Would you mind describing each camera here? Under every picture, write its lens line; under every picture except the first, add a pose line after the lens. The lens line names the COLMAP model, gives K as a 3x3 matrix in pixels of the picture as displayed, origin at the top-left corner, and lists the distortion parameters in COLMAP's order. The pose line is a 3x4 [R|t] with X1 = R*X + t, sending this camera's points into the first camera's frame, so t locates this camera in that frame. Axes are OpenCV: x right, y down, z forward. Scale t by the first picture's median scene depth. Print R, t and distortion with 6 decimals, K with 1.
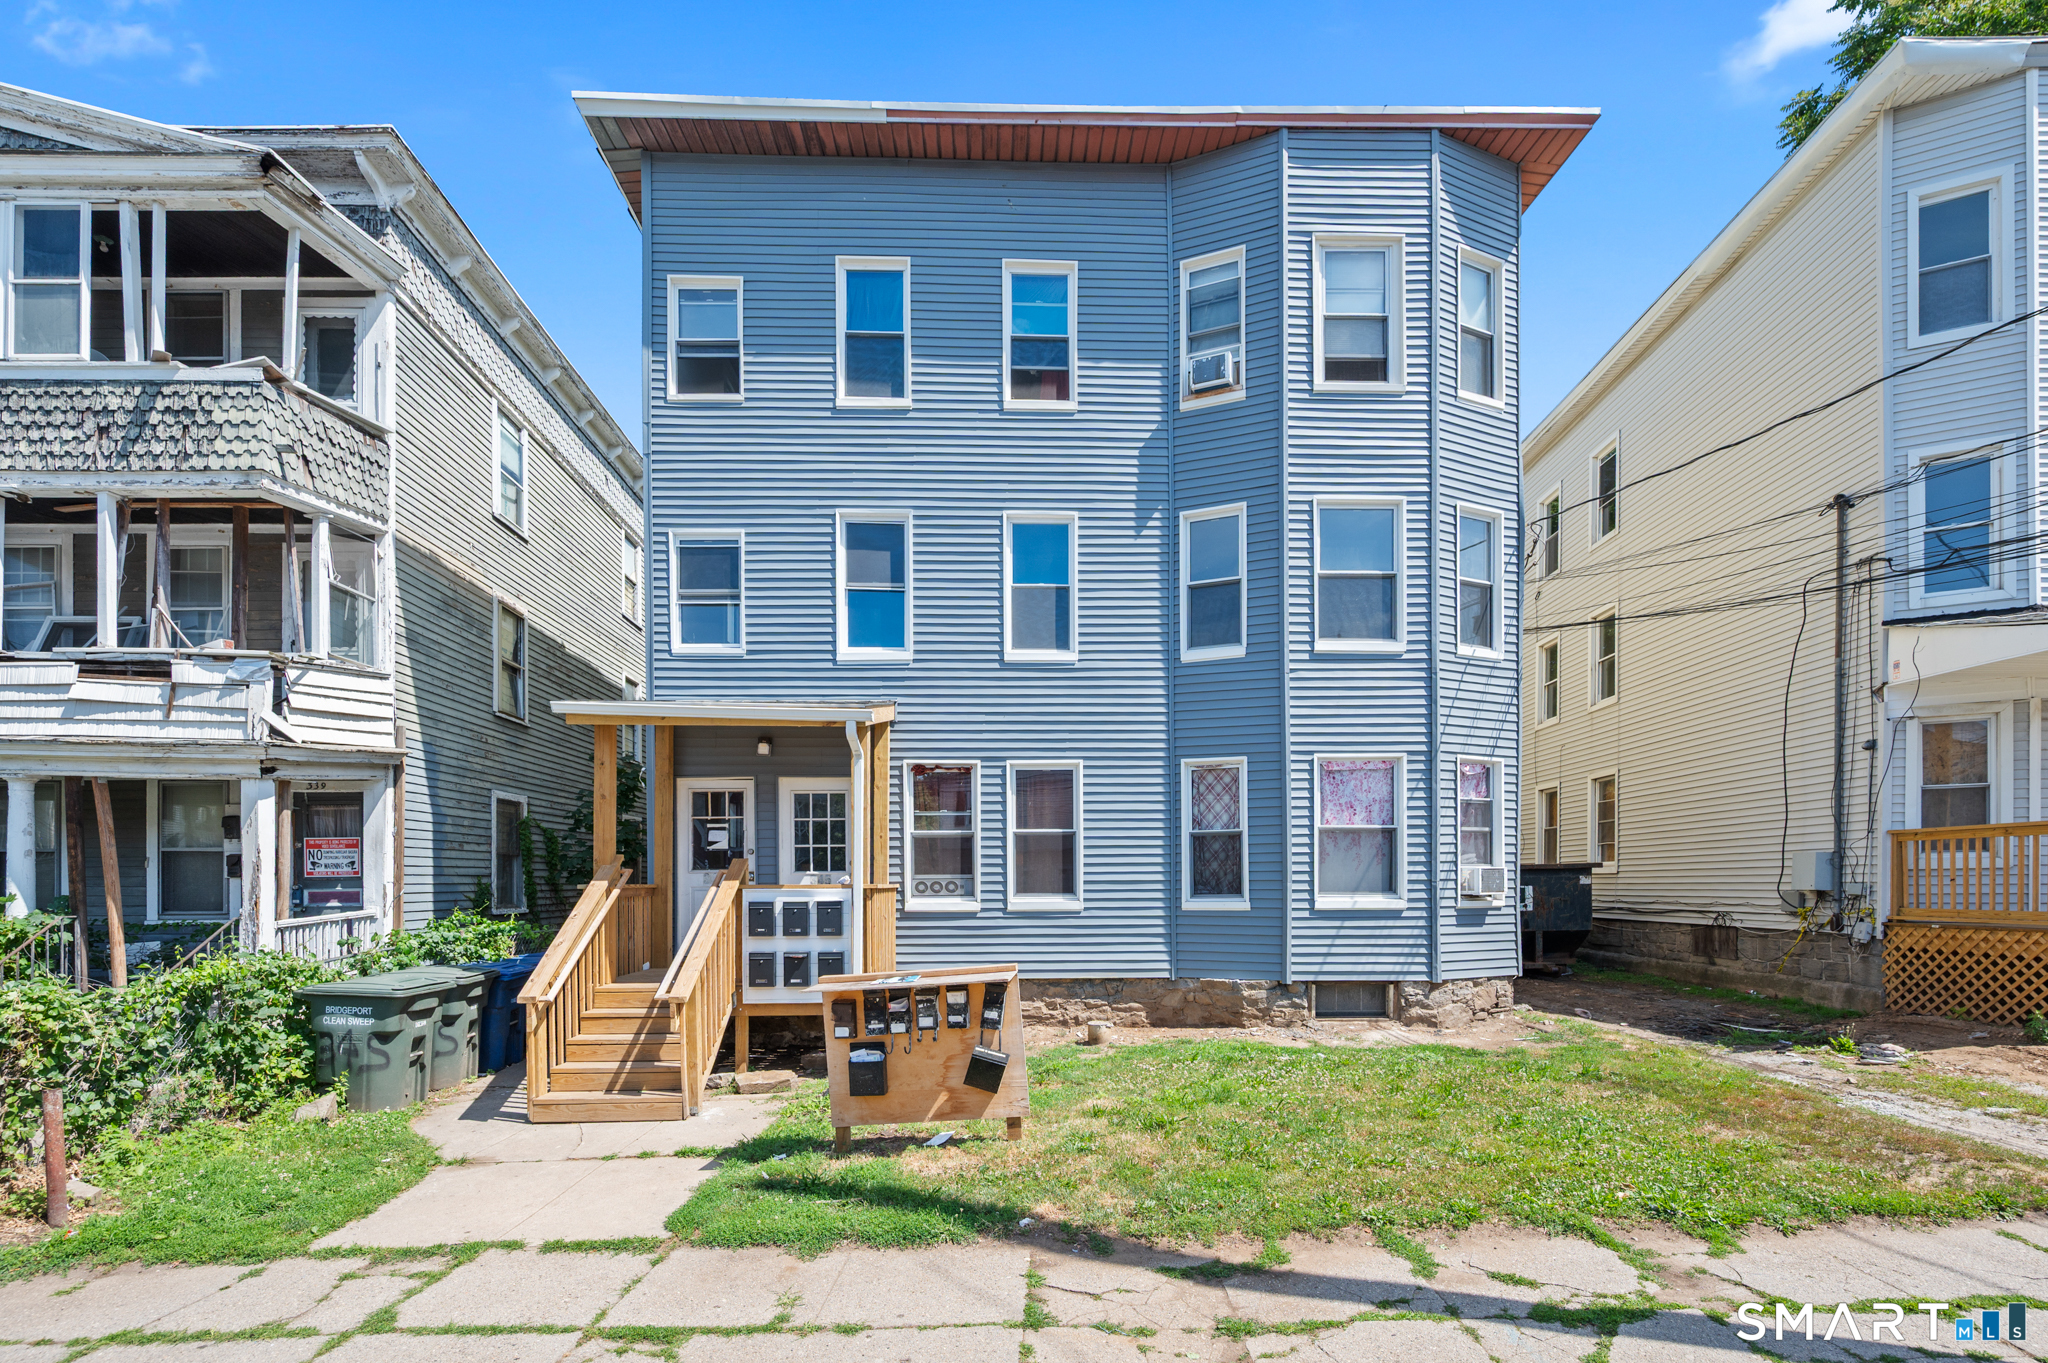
lens RADIAL K [[833.0, 0, 983.4], [0, 833.0, 701.9], [0, 0, 1]] dist [0.001521, -0.000971]
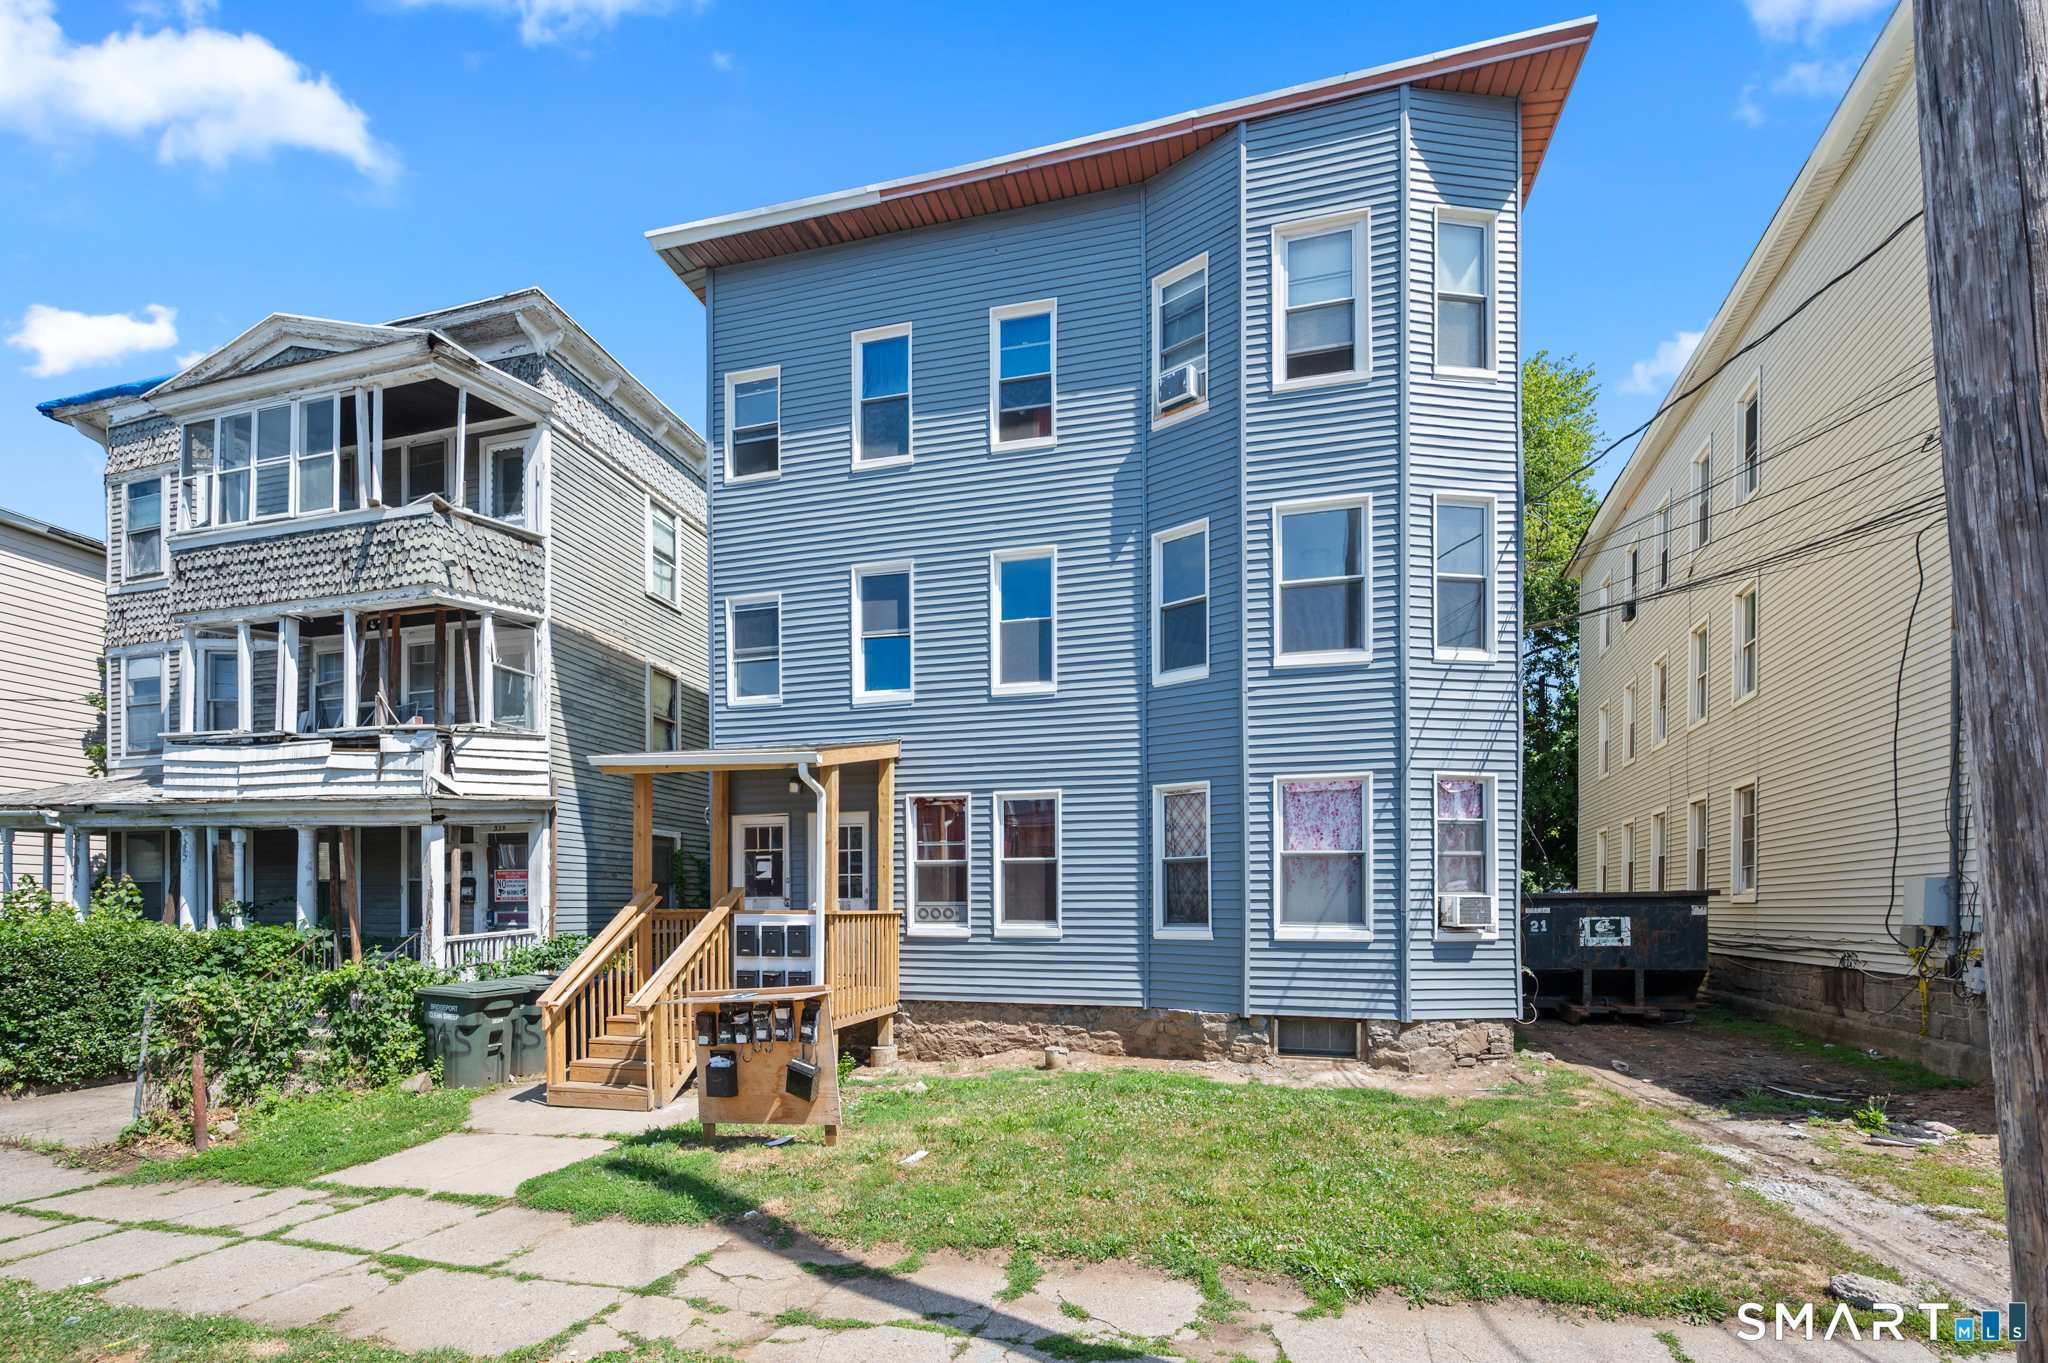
lens RADIAL K [[833.0, 0, 1012.9], [0, 833.0, 722.1], [0, 0, 1]] dist [0.001521, -0.000971]
pose [[0.962544, -0.053748, -0.265743, 0.335788], [0.052284, 0.998553, -0.012587, -0.002065], [0.266035, -0.001779, 0.963962, 0.006052]]
